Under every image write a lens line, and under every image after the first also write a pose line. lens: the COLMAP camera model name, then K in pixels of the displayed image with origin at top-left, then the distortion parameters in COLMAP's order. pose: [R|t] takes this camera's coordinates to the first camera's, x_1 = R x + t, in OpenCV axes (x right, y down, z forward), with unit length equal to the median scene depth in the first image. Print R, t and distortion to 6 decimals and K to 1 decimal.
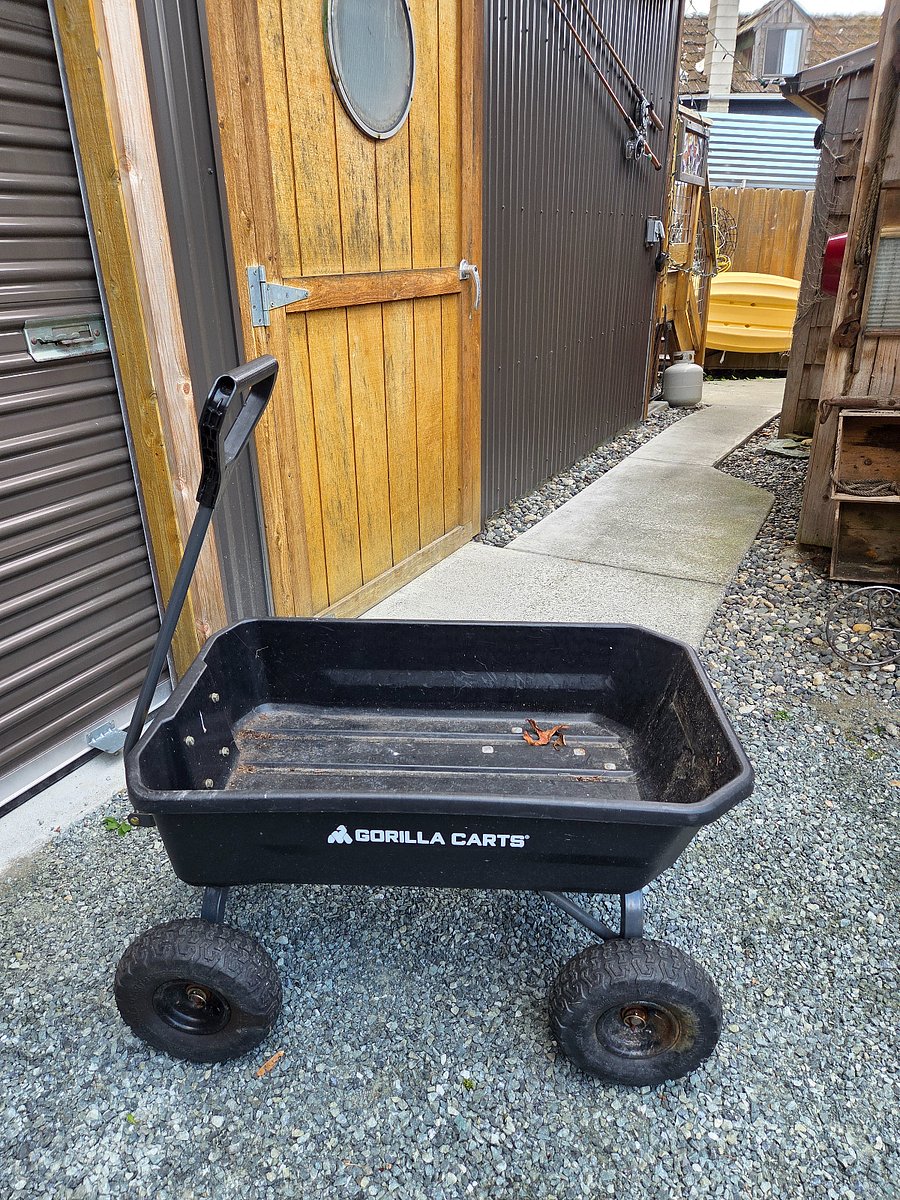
lens RADIAL K [[799.1, 0, 435.6], [0, 799.1, 604.1], [0, 0, 1]] dist [0.057428, -0.050358]
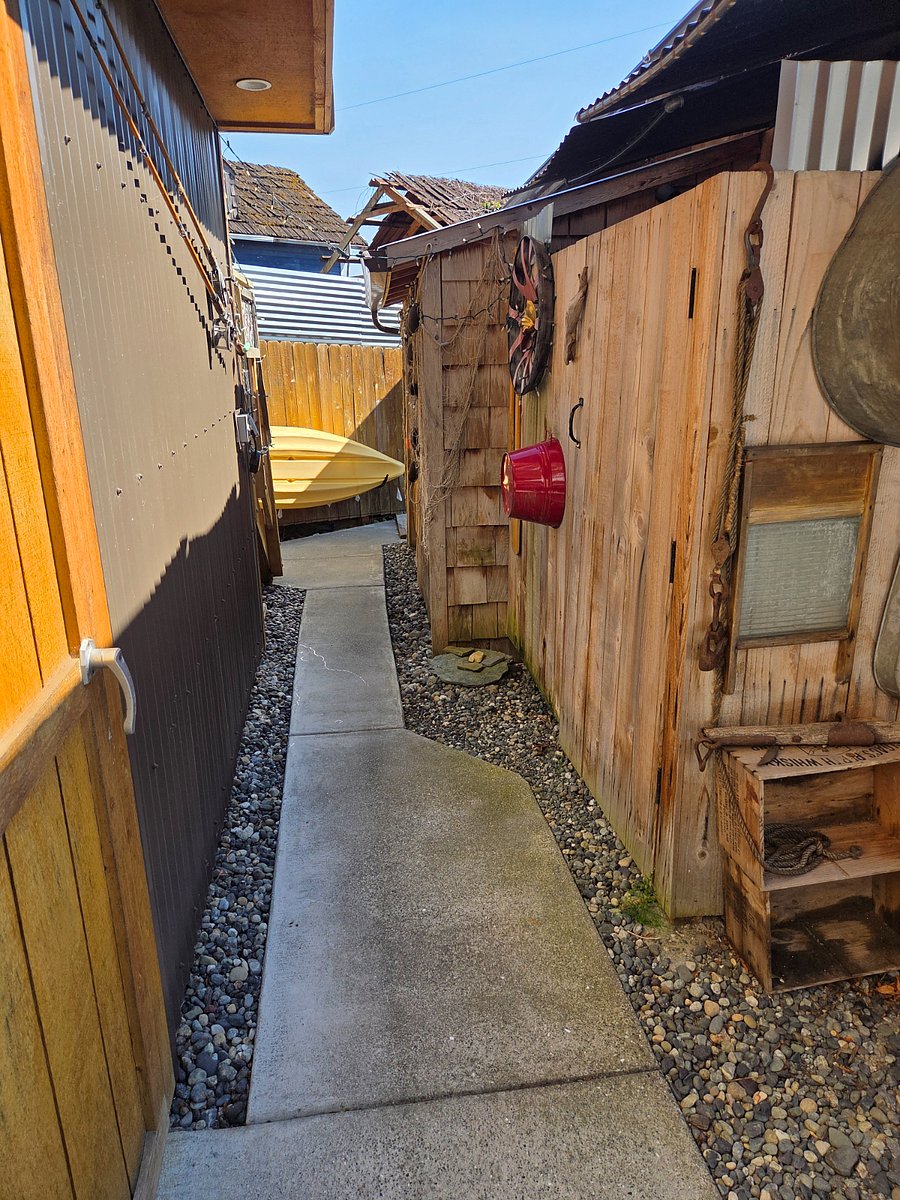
lens RADIAL K [[799.1, 0, 435.6], [0, 799.1, 604.1], [0, 0, 1]] dist [0.057428, -0.050358]
pose [[0.810351, -0.176811, 0.558632, -0.036063], [0.242936, 0.968964, -0.045720, -0.270042], [-0.533210, 0.172761, 0.828155, 0.381432]]
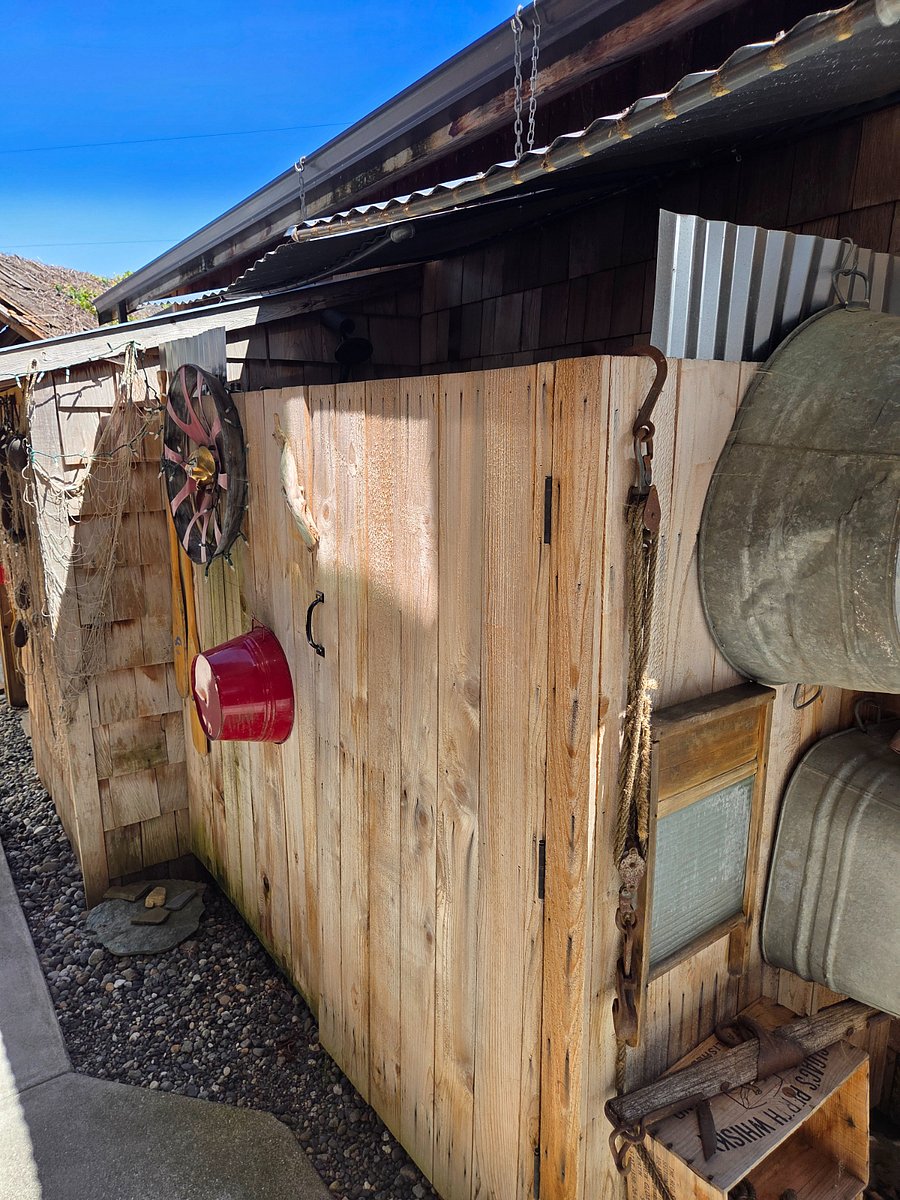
lens RADIAL K [[799.1, 0, 435.6], [0, 799.1, 604.1], [0, 0, 1]] dist [0.057428, -0.050358]
pose [[0.438674, -0.183419, 0.879728, 0.059759], [0.363366, 0.931555, 0.013034, -0.405314], [-0.821906, 0.313946, 0.475298, 0.542802]]
